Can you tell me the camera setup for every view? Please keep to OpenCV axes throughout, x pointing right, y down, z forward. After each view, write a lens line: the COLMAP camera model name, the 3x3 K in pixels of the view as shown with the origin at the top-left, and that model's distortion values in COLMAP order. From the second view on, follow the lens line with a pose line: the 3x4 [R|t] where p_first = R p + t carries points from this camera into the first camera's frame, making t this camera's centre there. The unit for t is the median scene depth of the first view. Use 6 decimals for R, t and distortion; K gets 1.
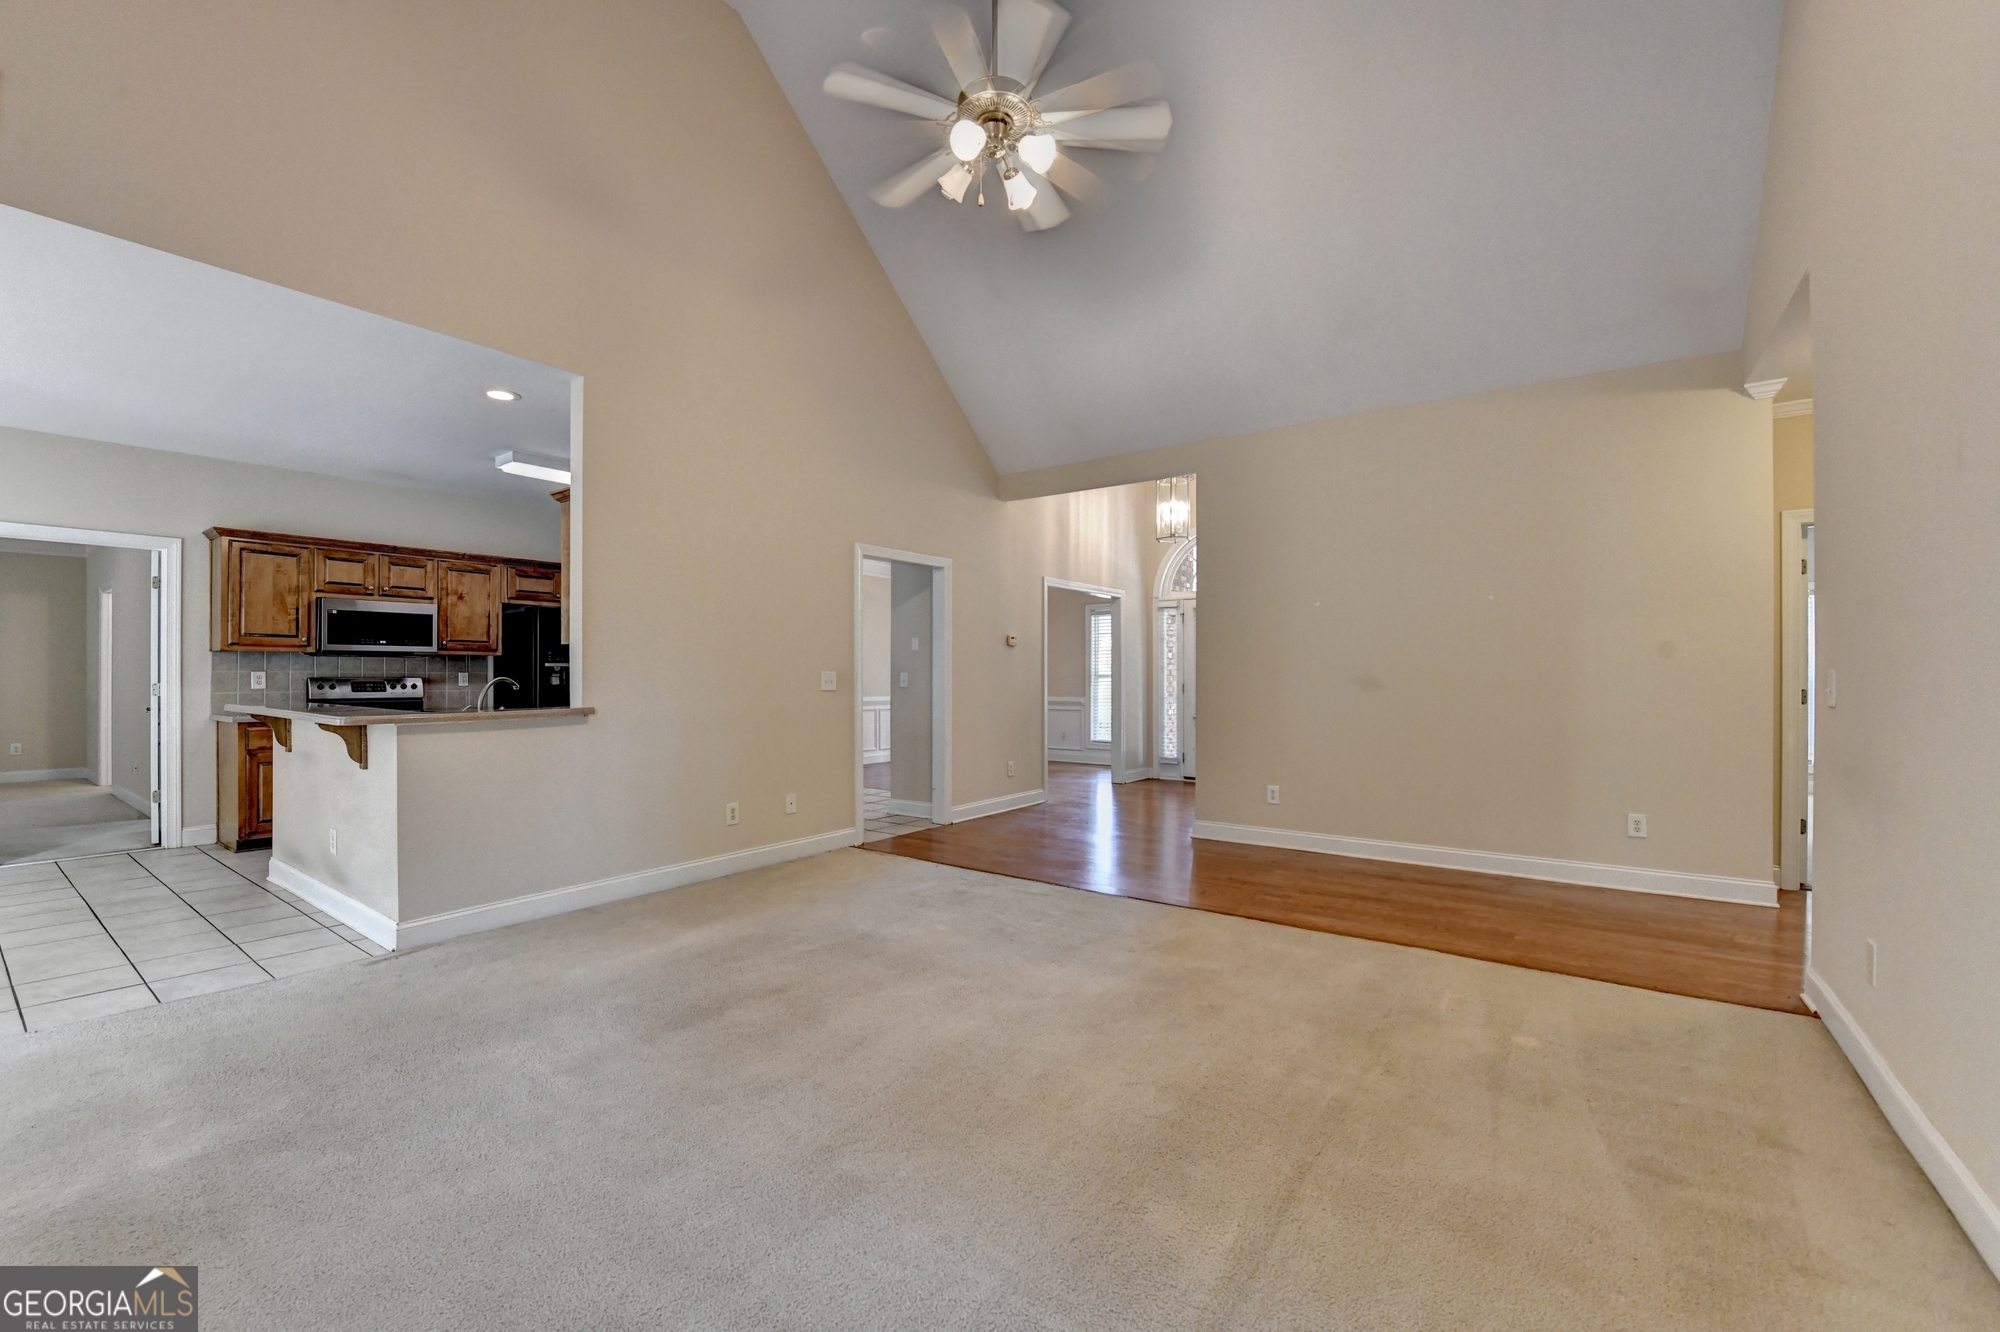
lens RADIAL K [[827.2, 0, 993.2], [0, 827.2, 678.4], [0, 0, 1]] dist [-0.002408, -0.000460]
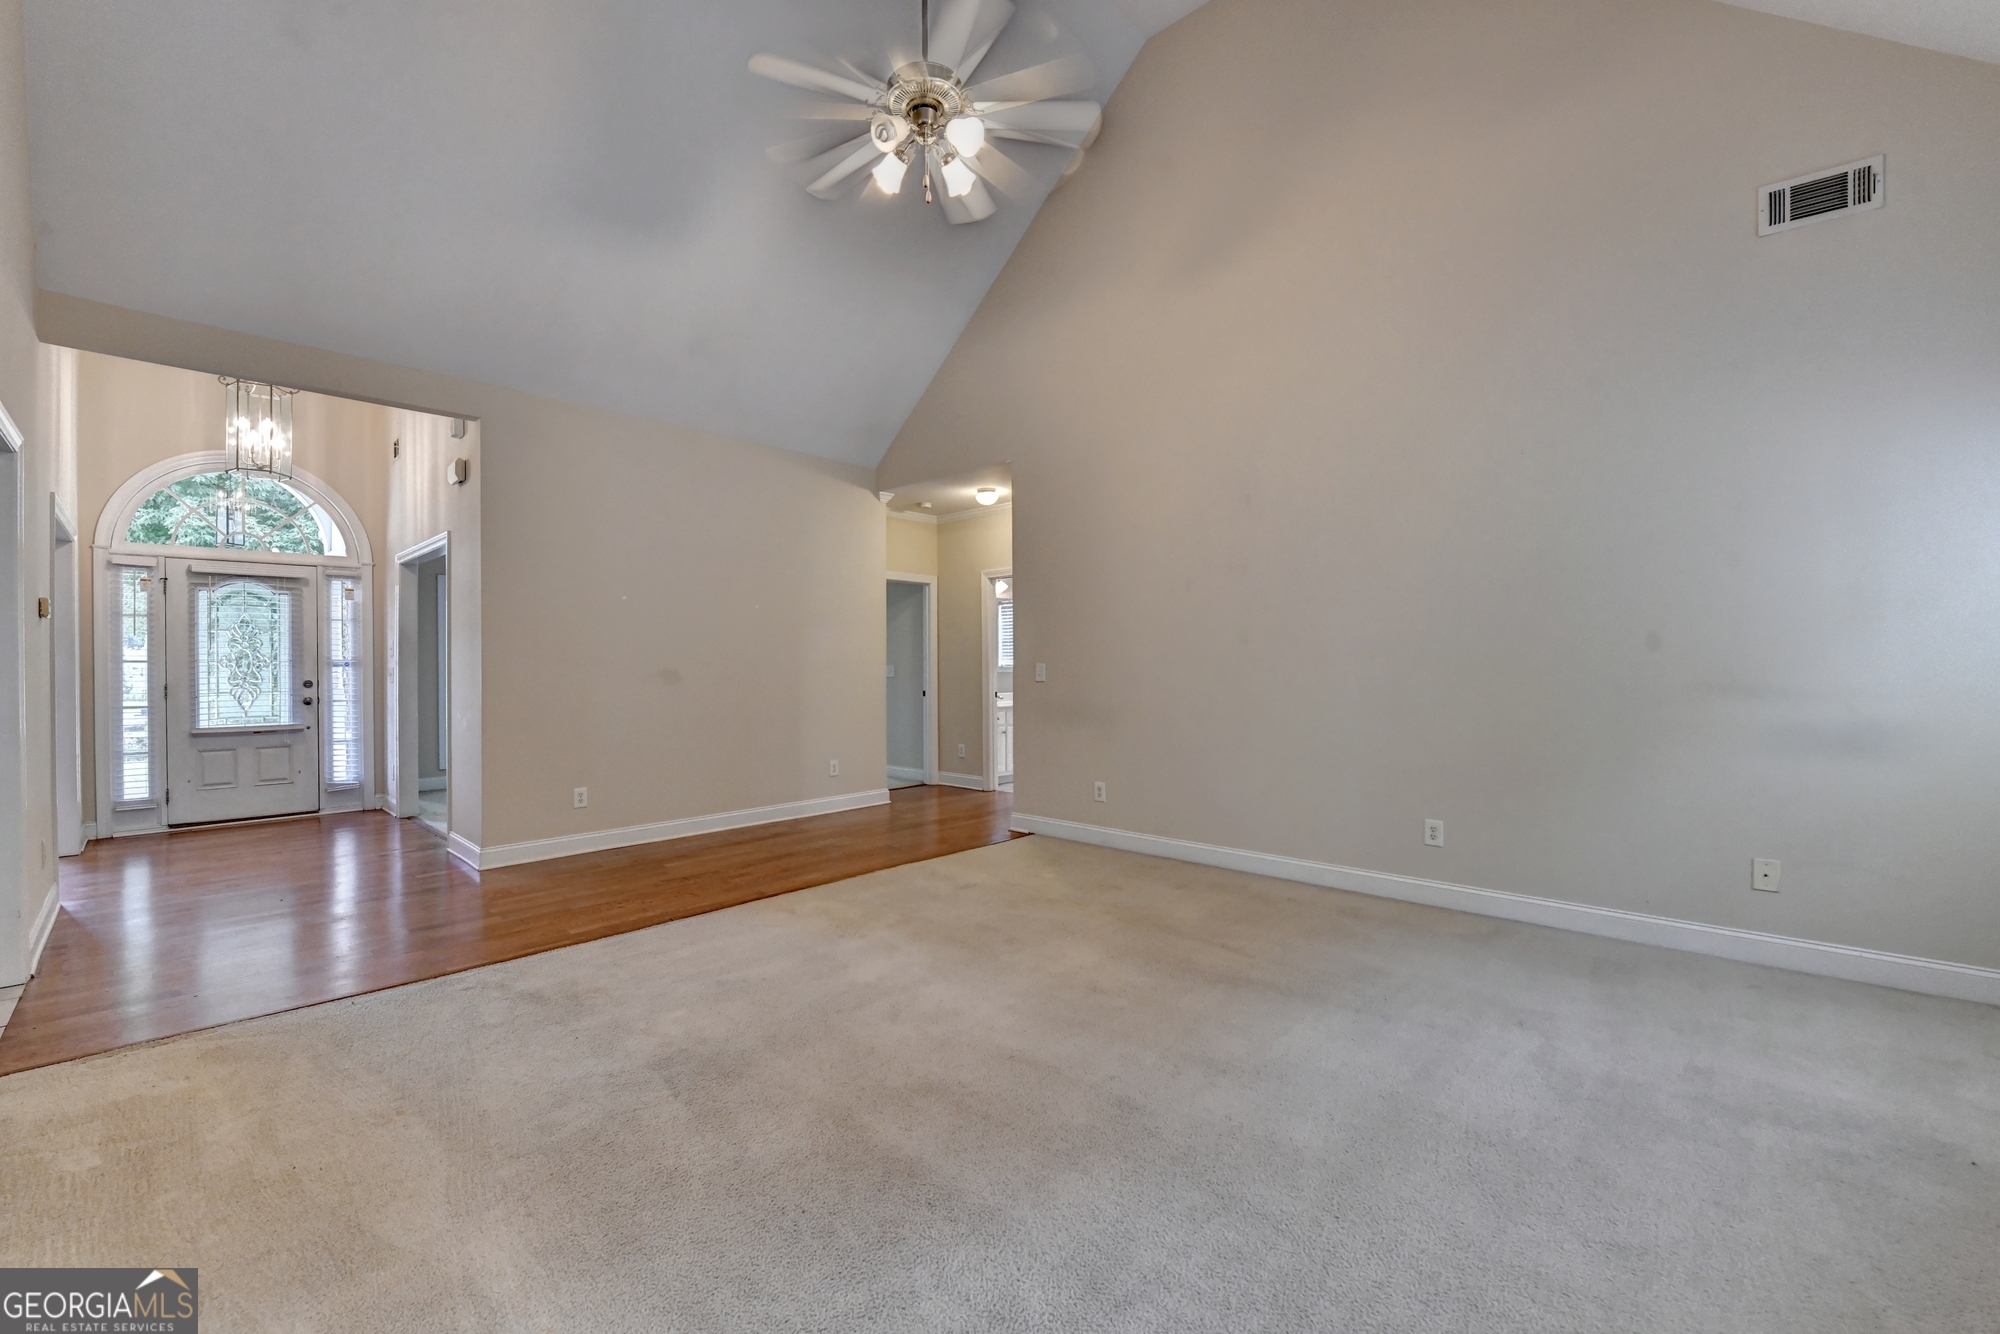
lens RADIAL K [[803.7, 0, 1000.0], [0, 803.7, 667.0], [0, 0, 1]] dist [-0.016421, -0.000578]
pose [[0.120839, -0.005257, 0.992658, -0.647552], [0.010248, 0.999939, 0.004048, -0.006383], [-0.992619, 0.009684, 0.120885, 0.551902]]
